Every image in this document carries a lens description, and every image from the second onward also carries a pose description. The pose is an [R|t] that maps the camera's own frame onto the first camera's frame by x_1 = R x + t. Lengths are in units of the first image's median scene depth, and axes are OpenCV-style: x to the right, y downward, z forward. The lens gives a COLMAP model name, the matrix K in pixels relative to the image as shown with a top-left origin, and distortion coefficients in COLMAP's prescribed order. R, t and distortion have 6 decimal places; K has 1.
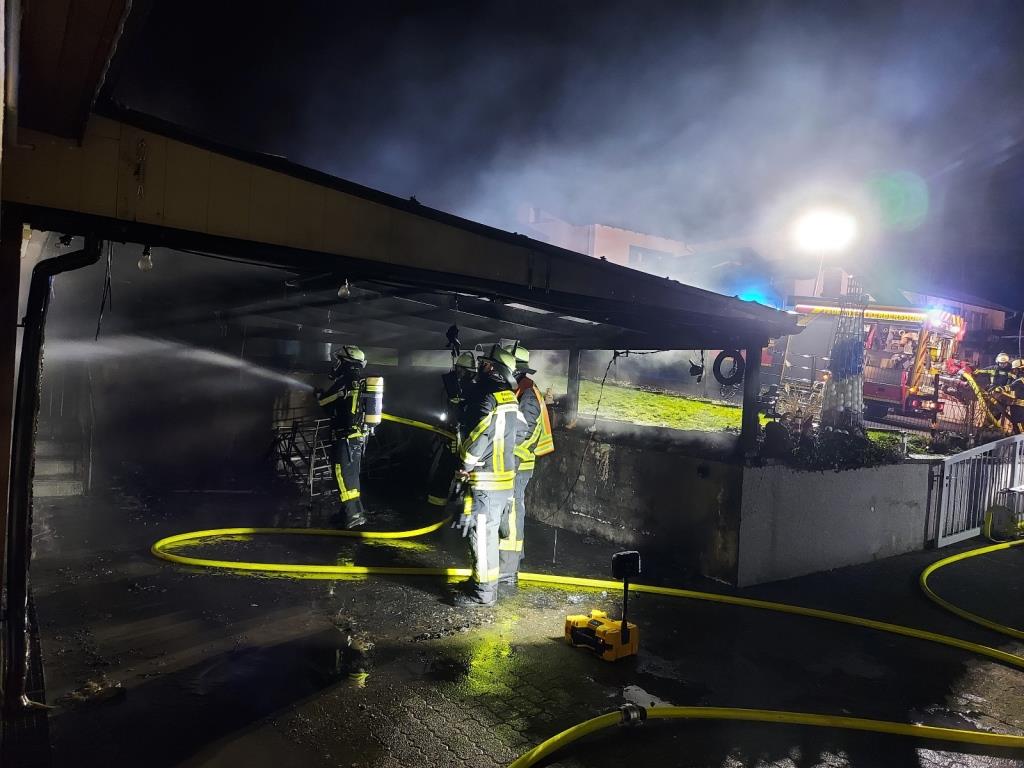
lens RADIAL K [[746.9, 0, 507.8], [0, 746.9, 385.1], [0, 0, 1]] dist [0.071124, -0.077732]
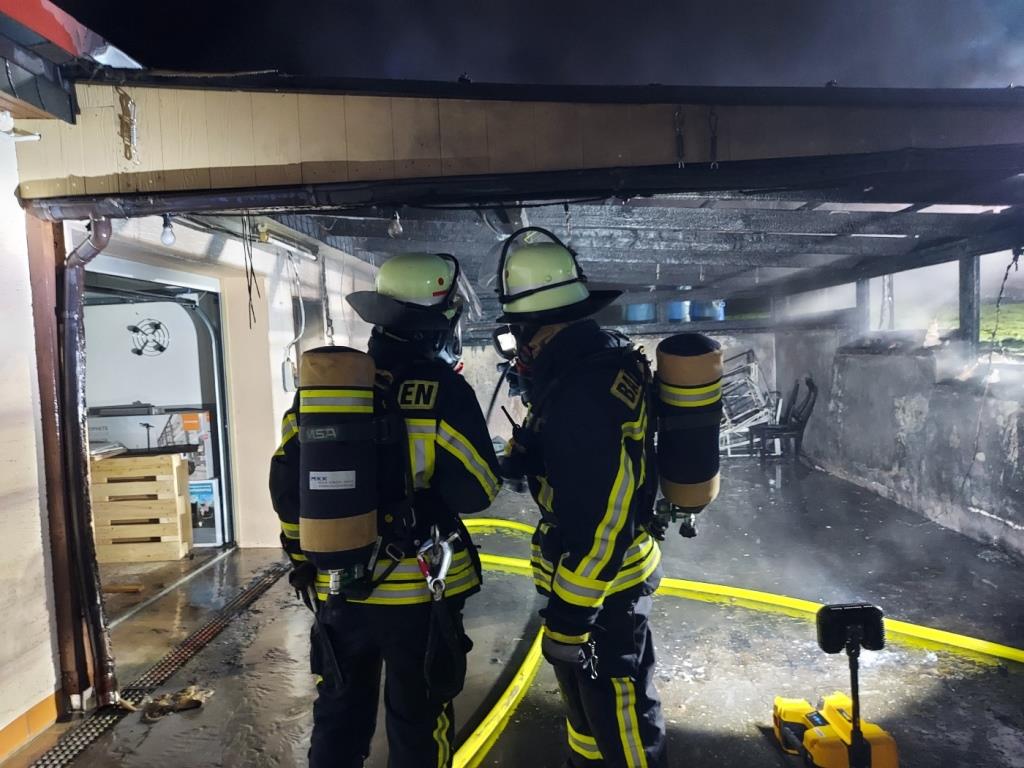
lens RADIAL K [[746.9, 0, 507.8], [0, 746.9, 385.1], [0, 0, 1]] dist [0.071124, -0.077732]
pose [[0.788873, -0.067476, -0.610841, 0.186856], [0.091506, 0.995771, 0.008180, 0.022559], [0.607706, -0.062349, 0.791711, 0.257667]]
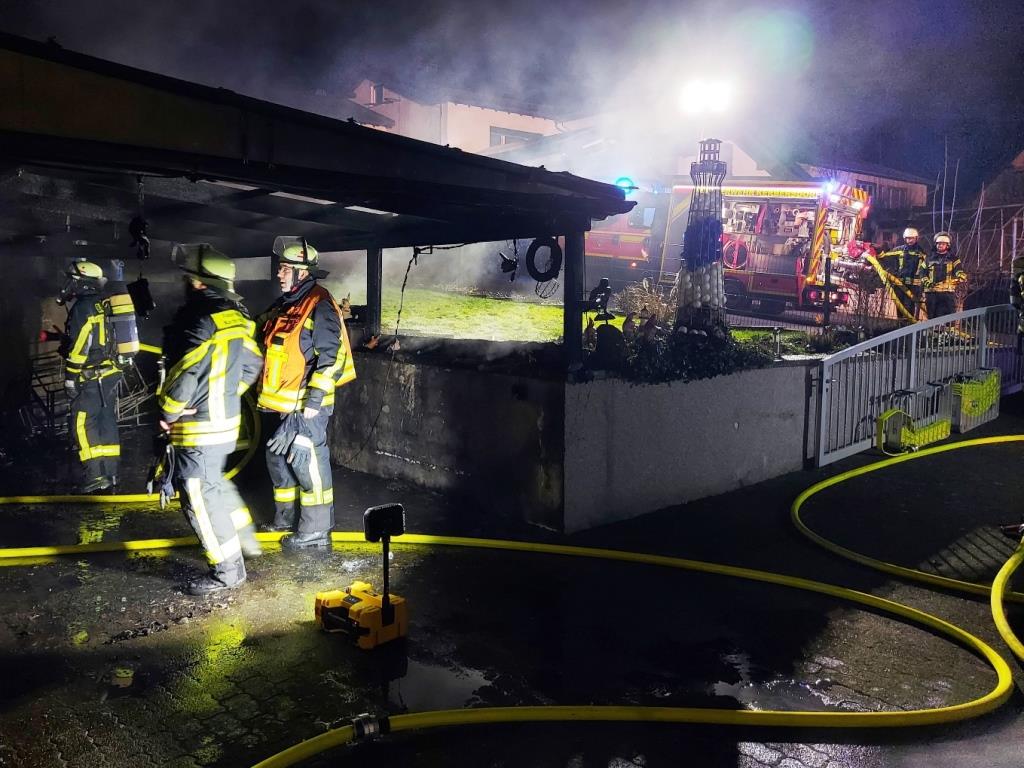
lens RADIAL K [[875.1, 0, 421.9], [0, 875.1, 331.9], [0, 0, 1]] dist [0.101049, -0.170876]
pose [[0.997055, -0.055551, 0.052873, 0.096022], [0.053628, 0.997870, 0.037132, 0.009955], [-0.054823, -0.034187, 0.997911, 0.070582]]
